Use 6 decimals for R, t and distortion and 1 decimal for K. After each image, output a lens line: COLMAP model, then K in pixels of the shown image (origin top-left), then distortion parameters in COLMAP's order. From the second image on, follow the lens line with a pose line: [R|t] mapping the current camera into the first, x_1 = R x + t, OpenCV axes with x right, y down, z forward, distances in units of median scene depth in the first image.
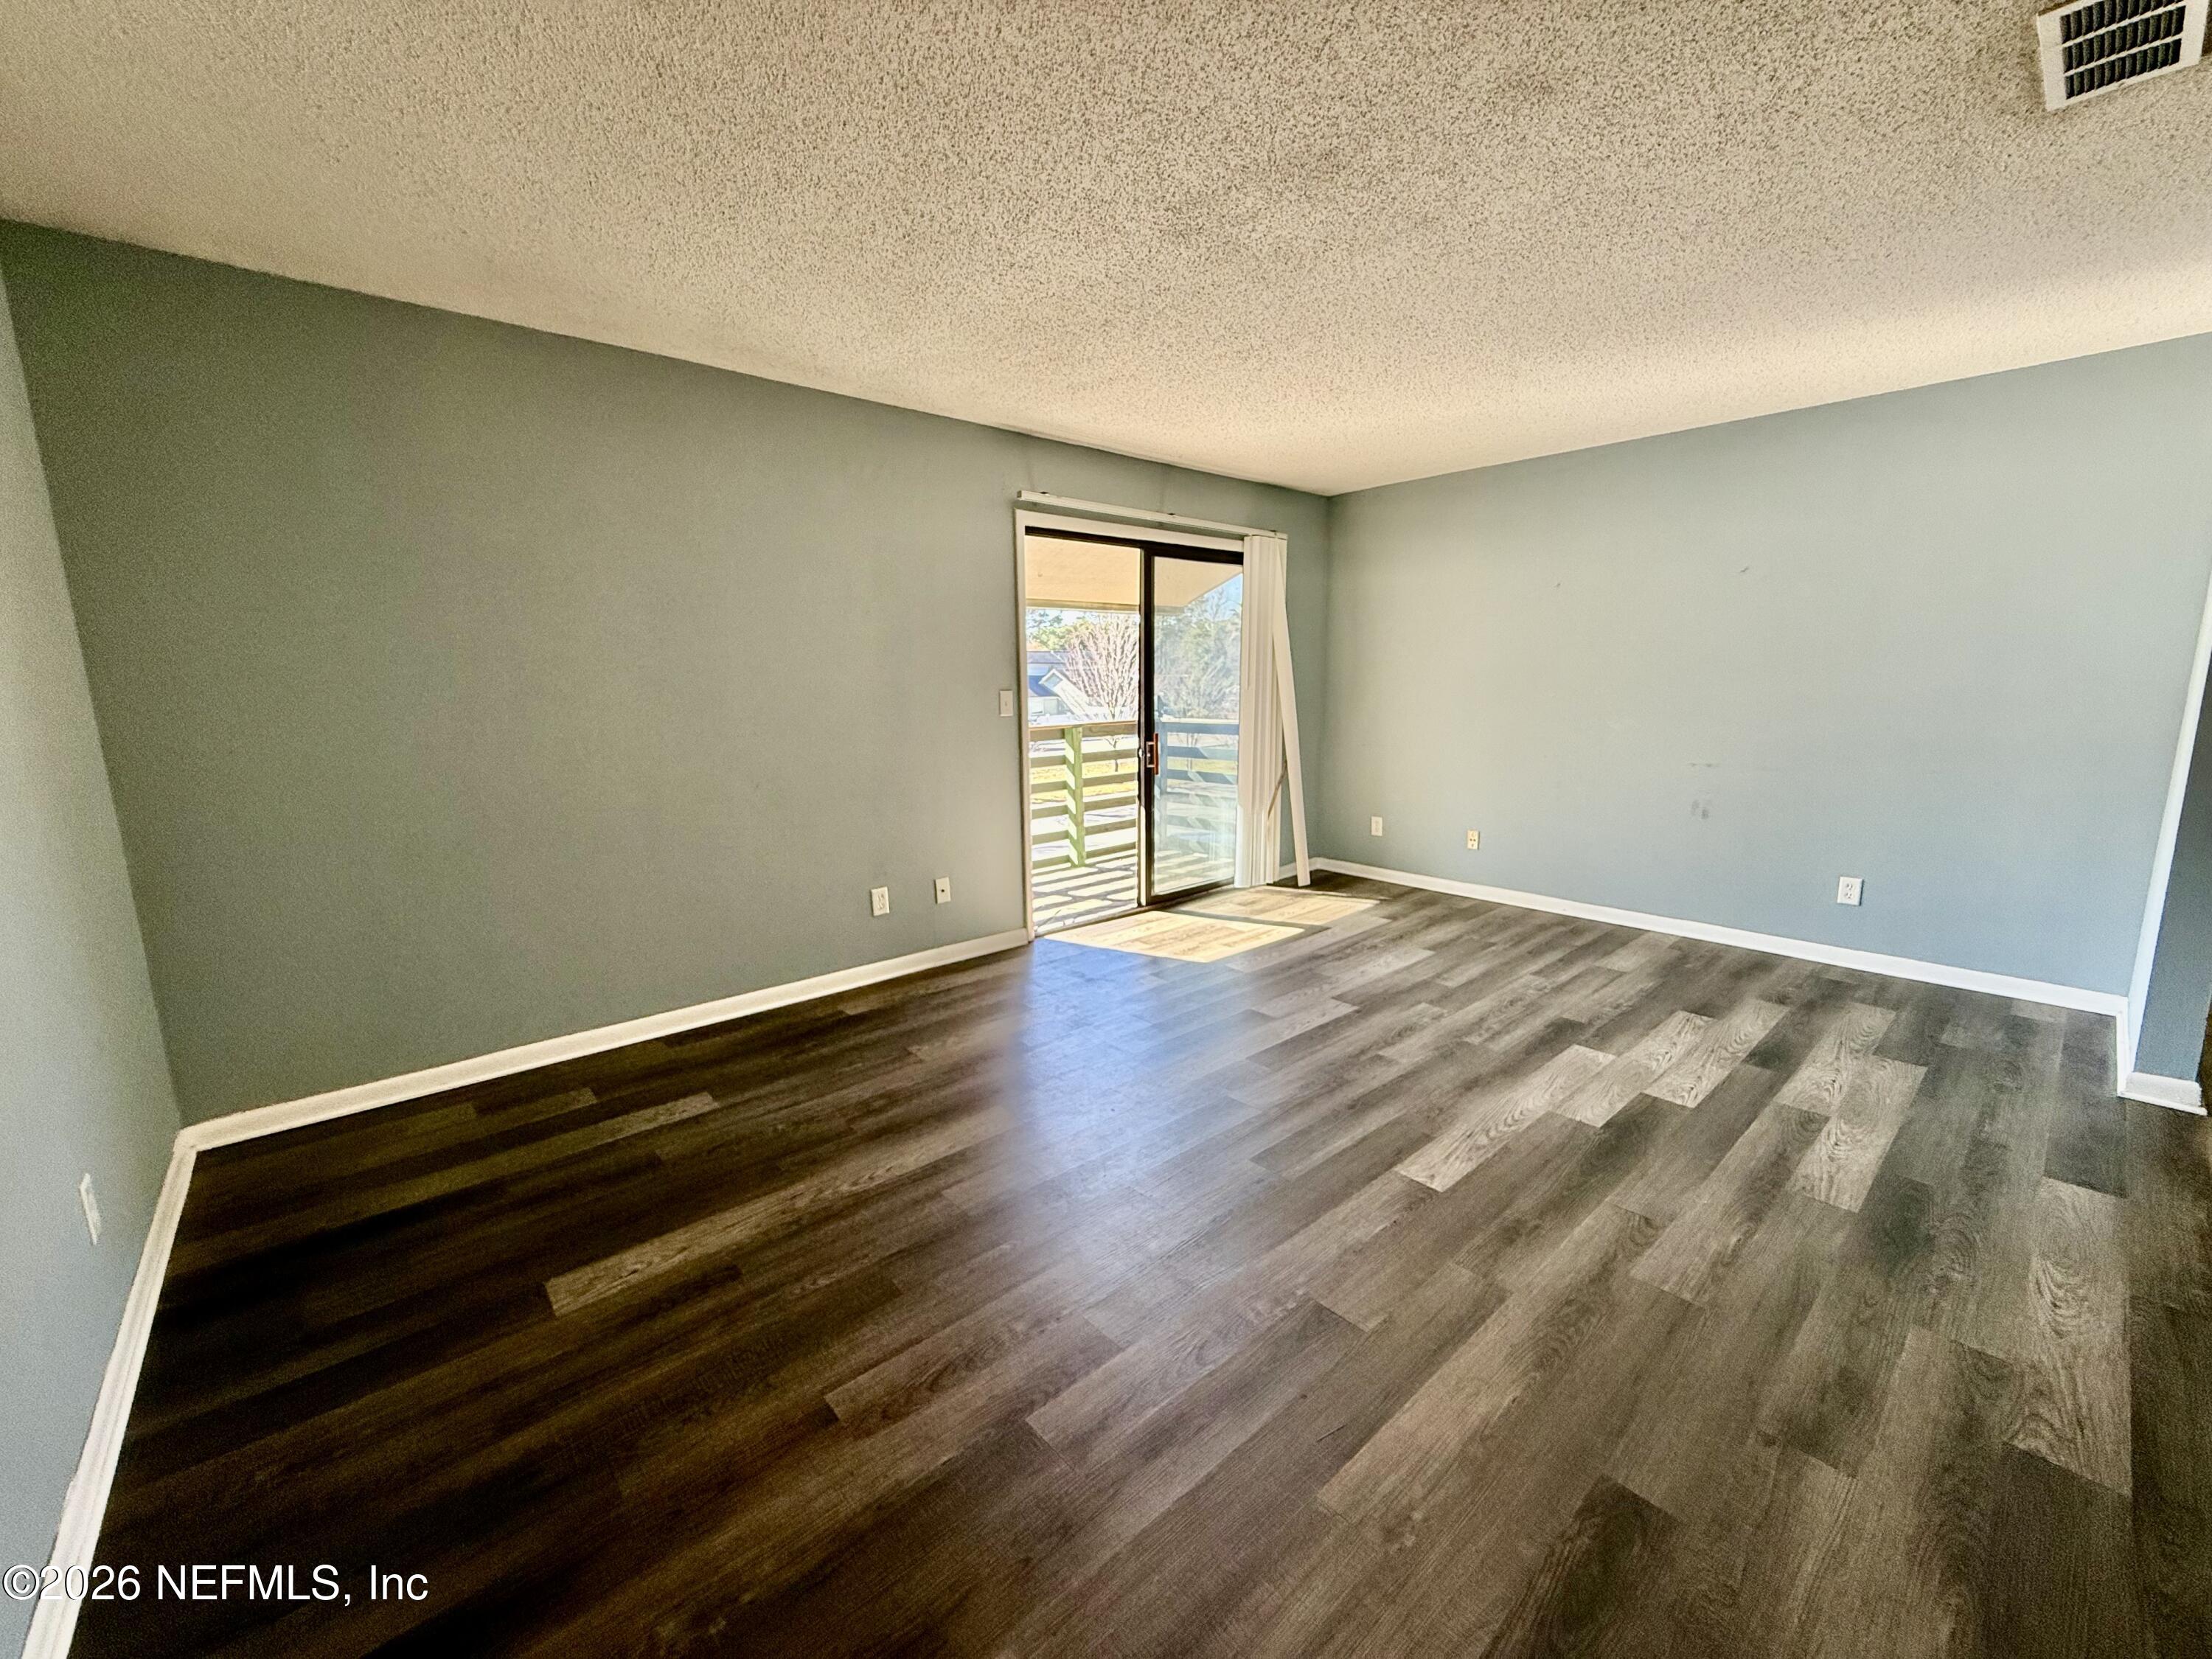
lens RADIAL K [[873.3, 0, 1094.7], [0, 873.3, 839.6], [0, 0, 1]] dist [-0.005055, -0.000211]
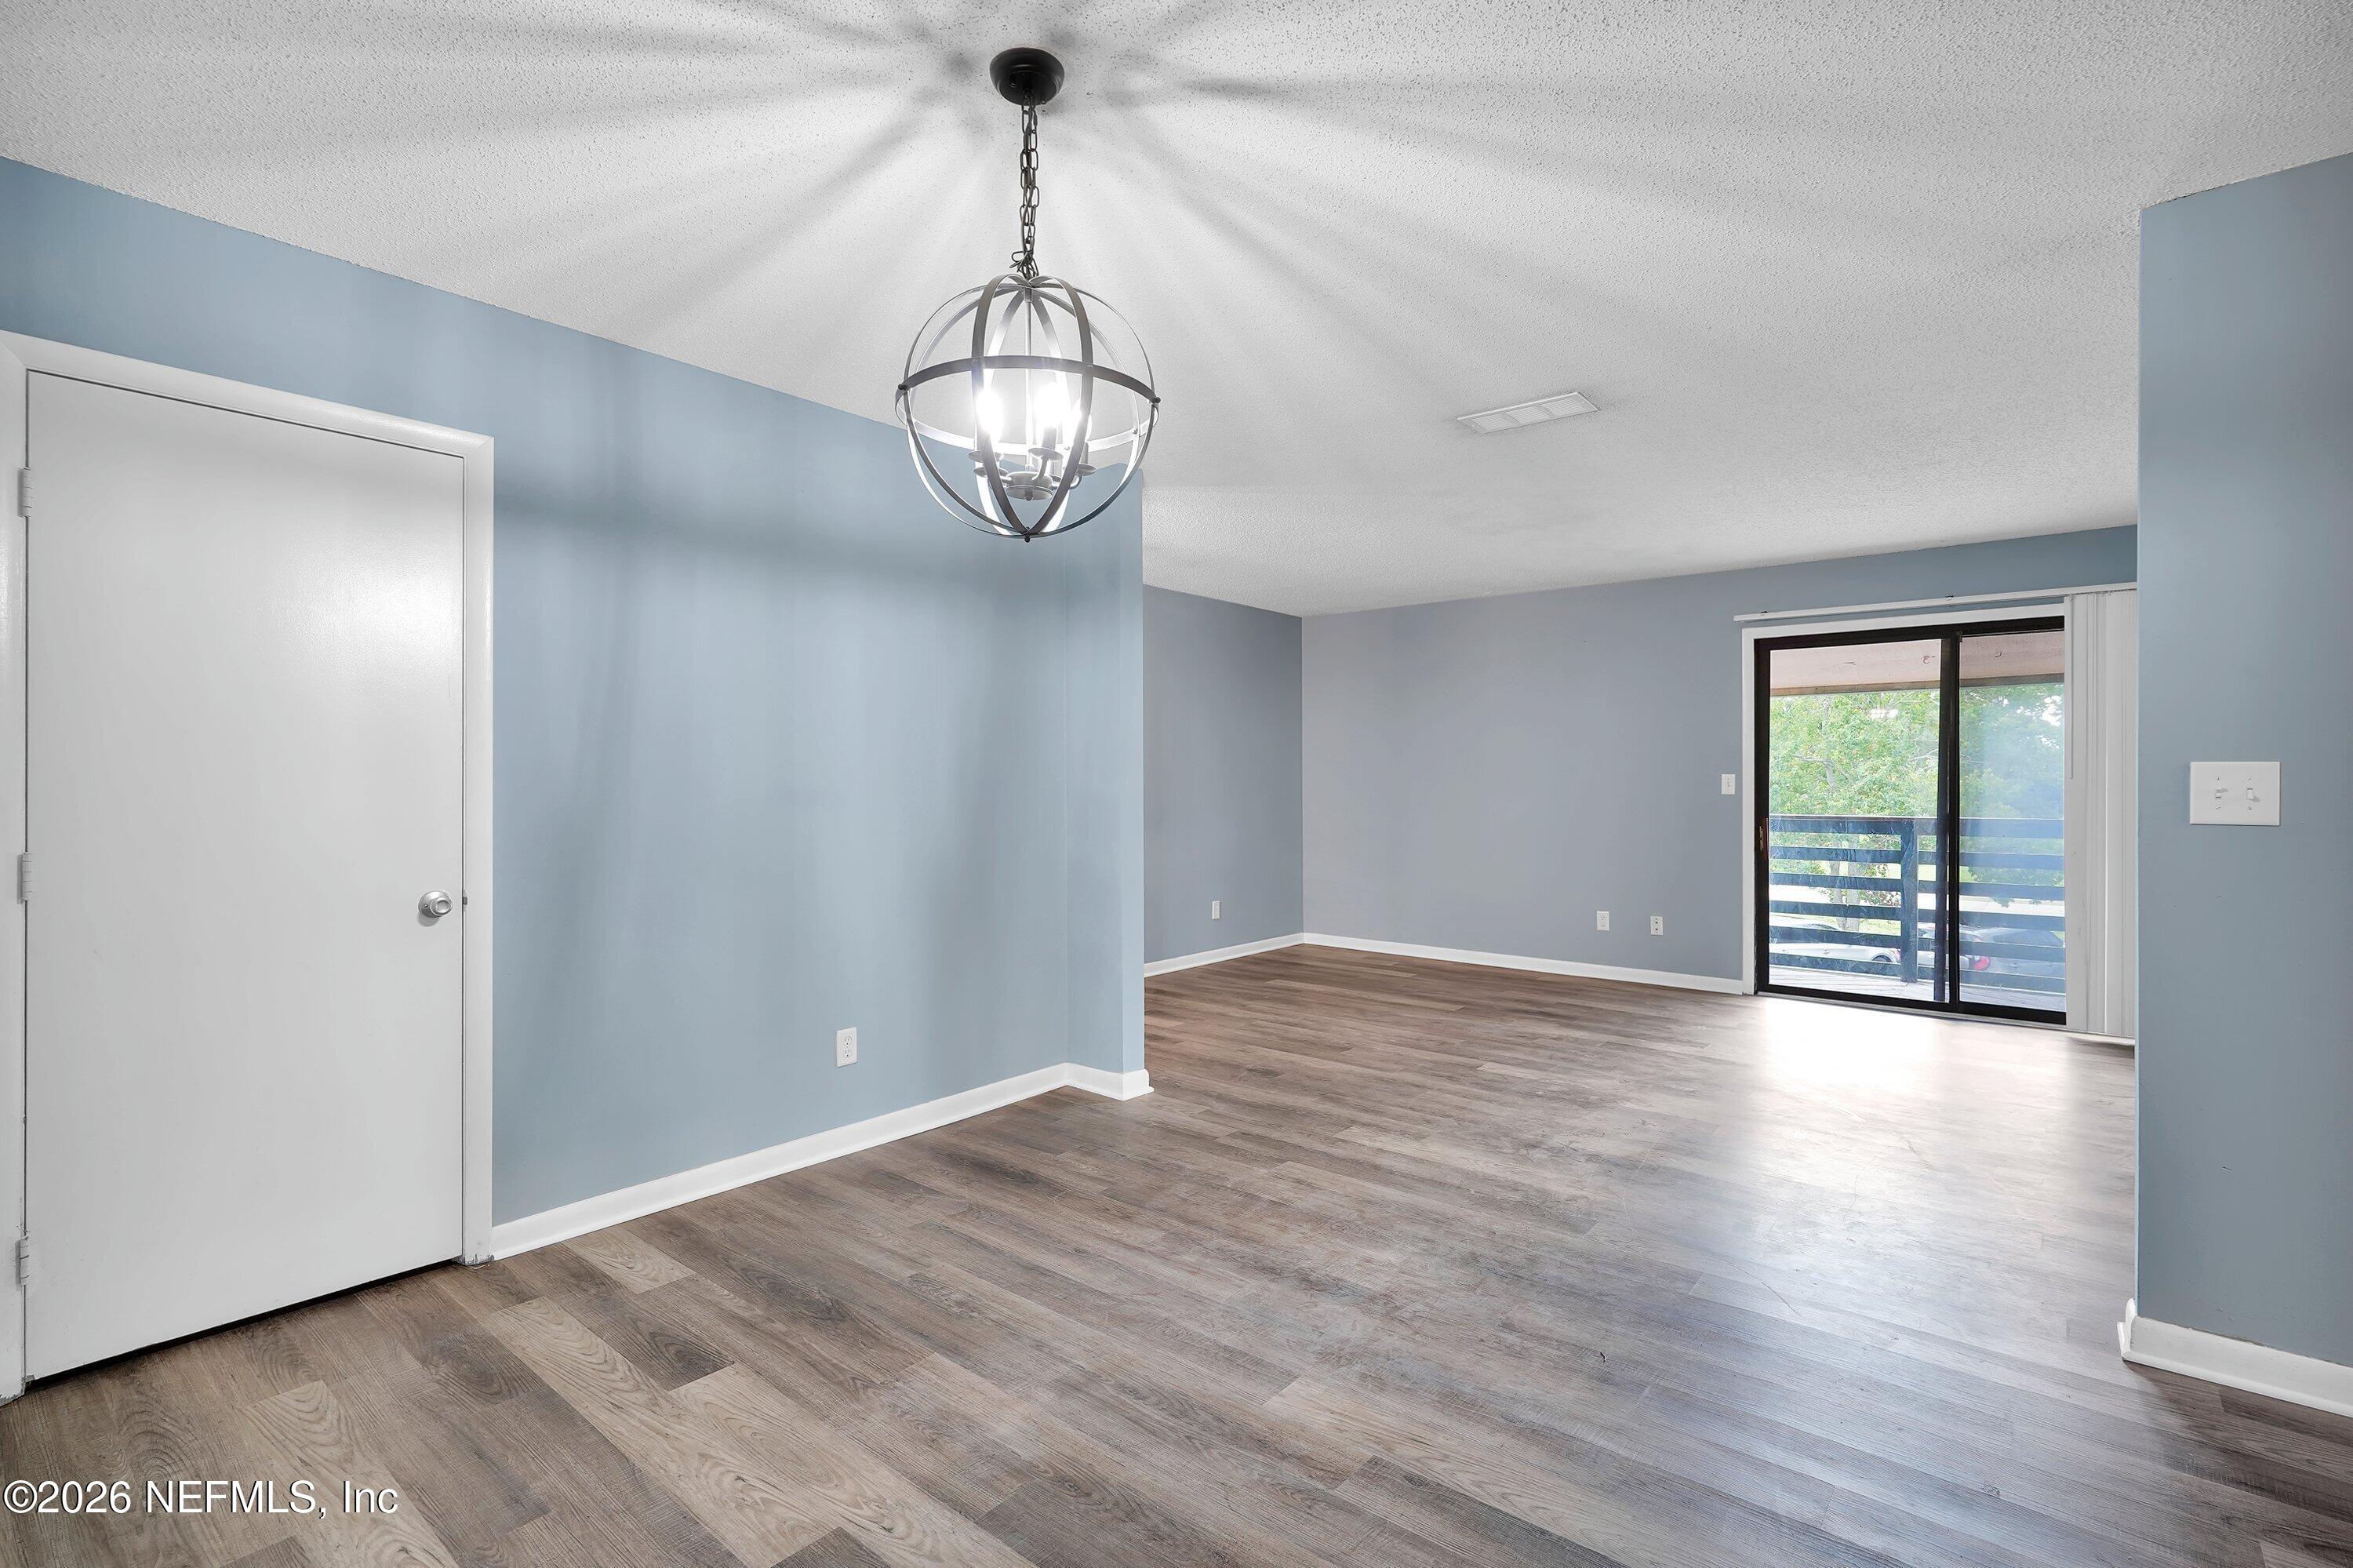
lens RADIAL K [[1083.3, 0, 1165.7], [0, 1083.3, 780.6], [0, 0, 1]] dist [-0.008780, 0.003491]
pose [[0.161702, 0.016060, -0.986709, 1.952316], [-0.180955, 0.983397, -0.013649, 0.002457], [0.970107, 0.180757, 0.161923, 0.000225]]
